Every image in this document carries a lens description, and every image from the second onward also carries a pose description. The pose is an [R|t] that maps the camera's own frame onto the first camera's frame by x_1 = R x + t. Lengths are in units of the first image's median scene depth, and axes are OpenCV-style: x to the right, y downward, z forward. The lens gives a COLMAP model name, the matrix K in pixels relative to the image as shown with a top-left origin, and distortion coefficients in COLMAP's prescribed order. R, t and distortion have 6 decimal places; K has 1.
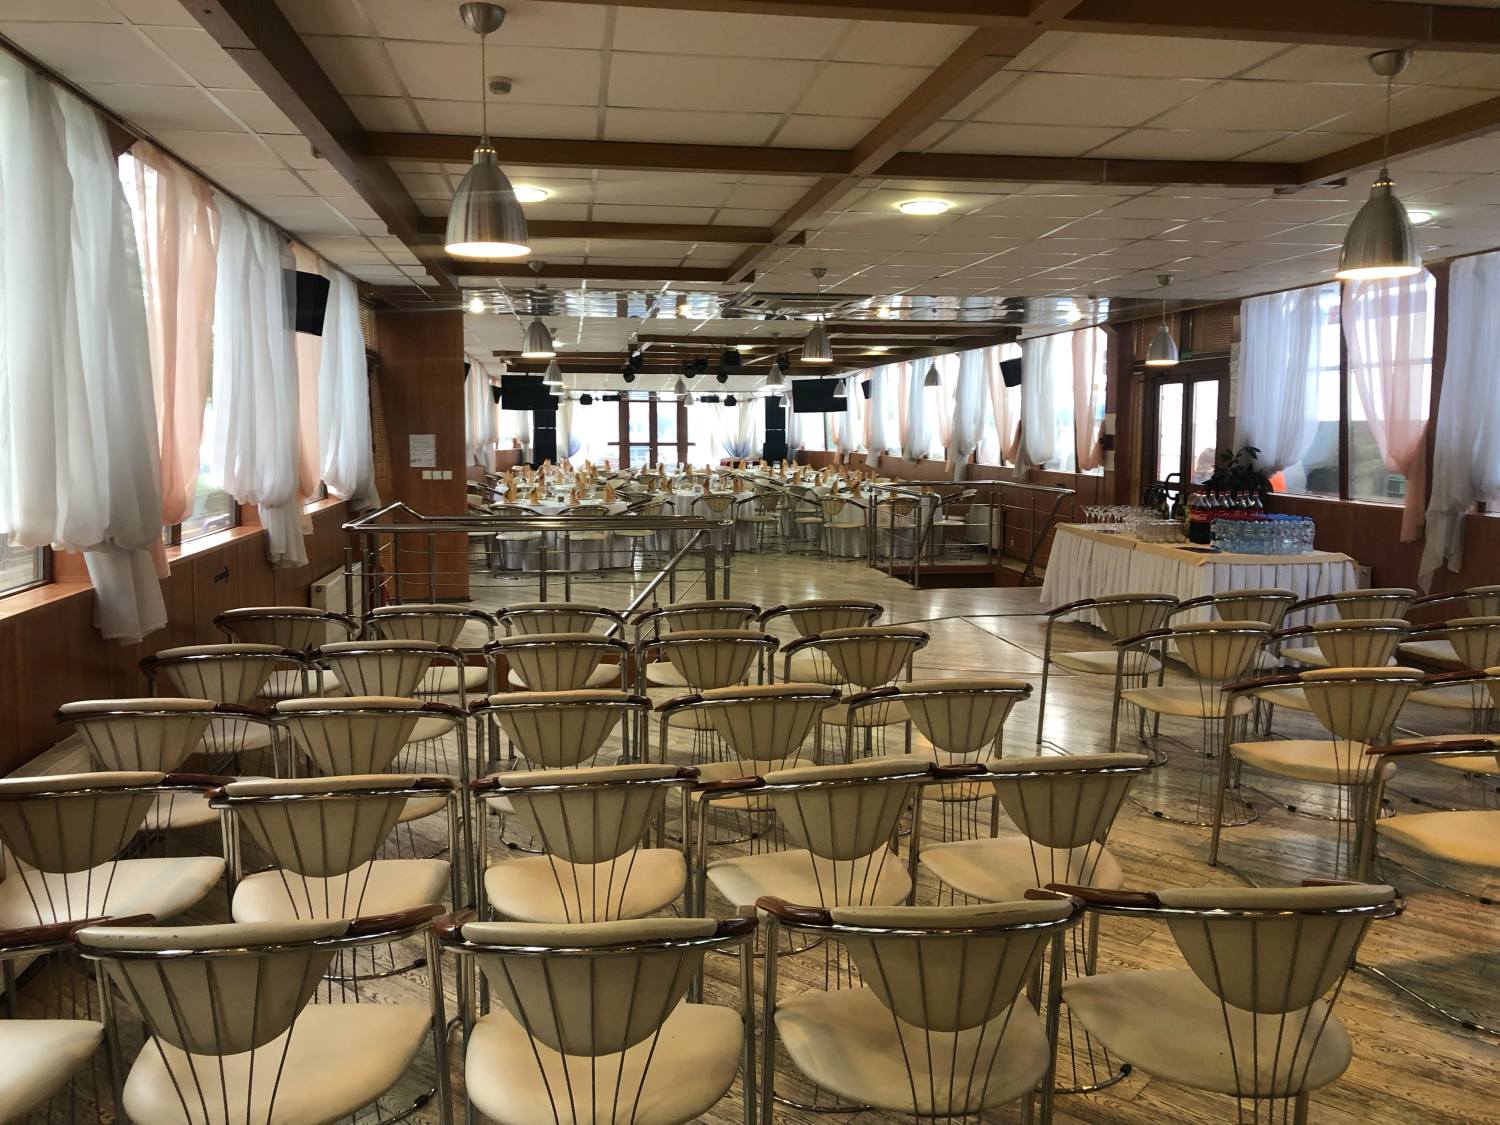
lens RADIAL K [[1219.5, 0, 750.0], [0, 1219.5, 562.5], [0, 0, 1]] dist [0.179523, -0.003552]
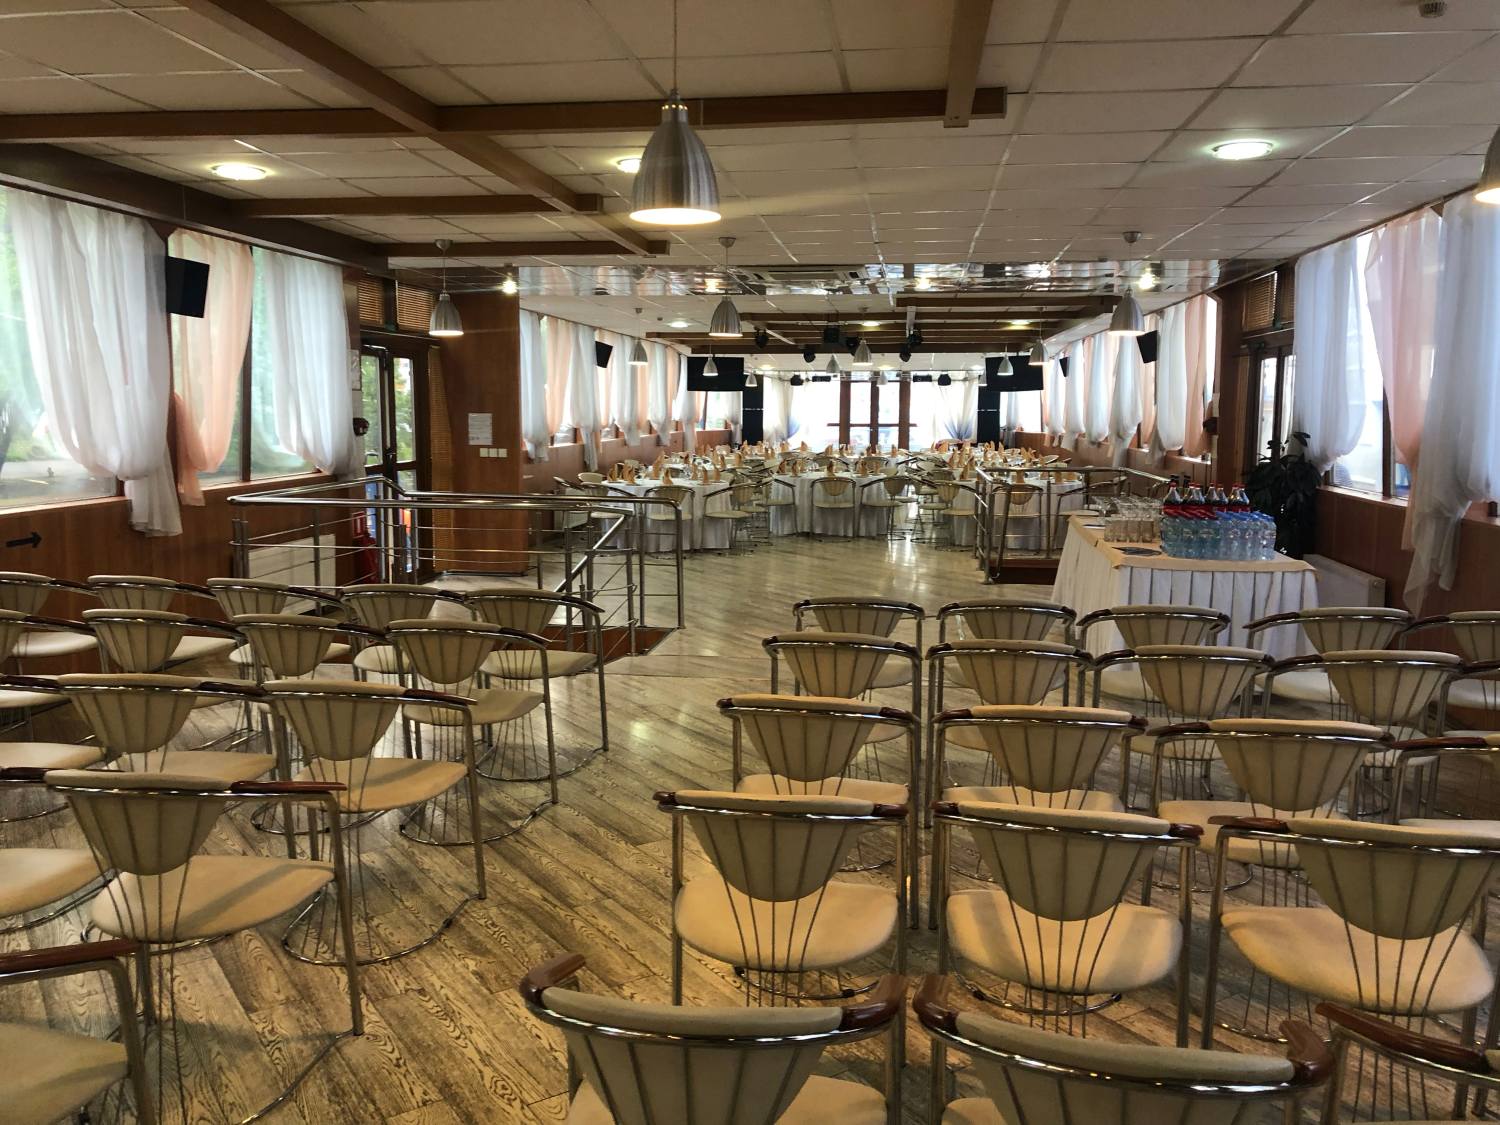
lens RADIAL K [[1219.5, 0, 750.0], [0, 1219.5, 562.5], [0, 0, 1]] dist [0.179523, -0.003552]
pose [[0.961042, 0.039828, -0.273517, 0.119822], [-0.035649, 0.999160, 0.020235, -0.003667], [0.274093, -0.009696, 0.961654, 0.032313]]
